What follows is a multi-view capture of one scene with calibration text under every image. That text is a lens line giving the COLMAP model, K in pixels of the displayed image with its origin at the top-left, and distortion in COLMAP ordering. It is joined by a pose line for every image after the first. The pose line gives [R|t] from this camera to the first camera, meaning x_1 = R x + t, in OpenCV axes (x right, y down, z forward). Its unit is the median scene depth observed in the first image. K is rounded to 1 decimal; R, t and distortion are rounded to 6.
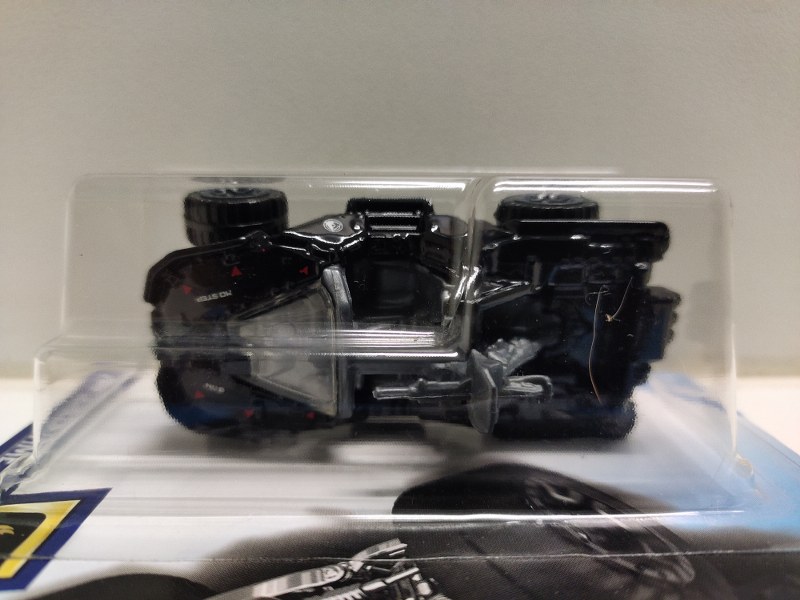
lens RADIAL K [[627.5, 0, 400.0], [0, 627.5, 300.0], [0, 0, 1]] dist [-0.000542, 0.000107]
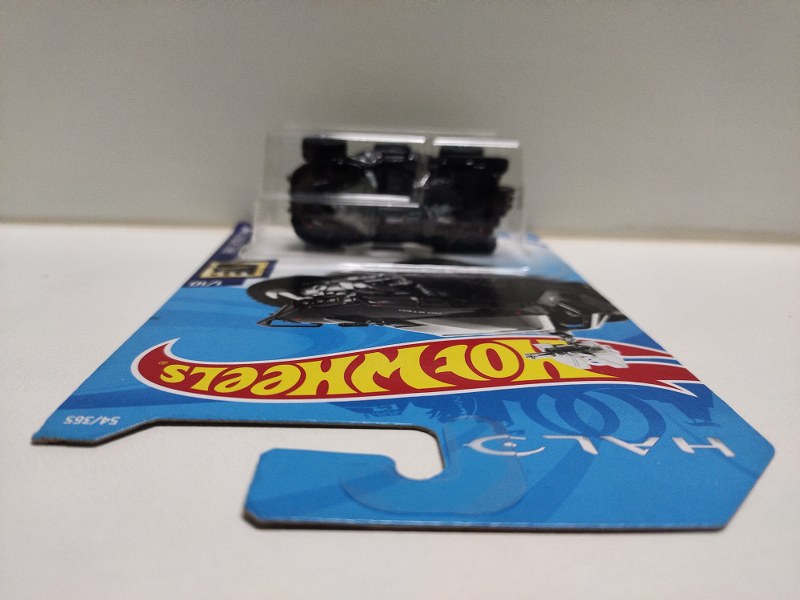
lens RADIAL K [[627.5, 0, 400.0], [0, 627.5, 300.0], [0, 0, 1]] dist [-0.000542, 0.000107]
pose [[0.998919, 0.020824, 0.041568, -0.076390], [-0.023649, 0.997359, 0.068677, 0.266810], [-0.040028, -0.069586, 0.996773, -1.440330]]
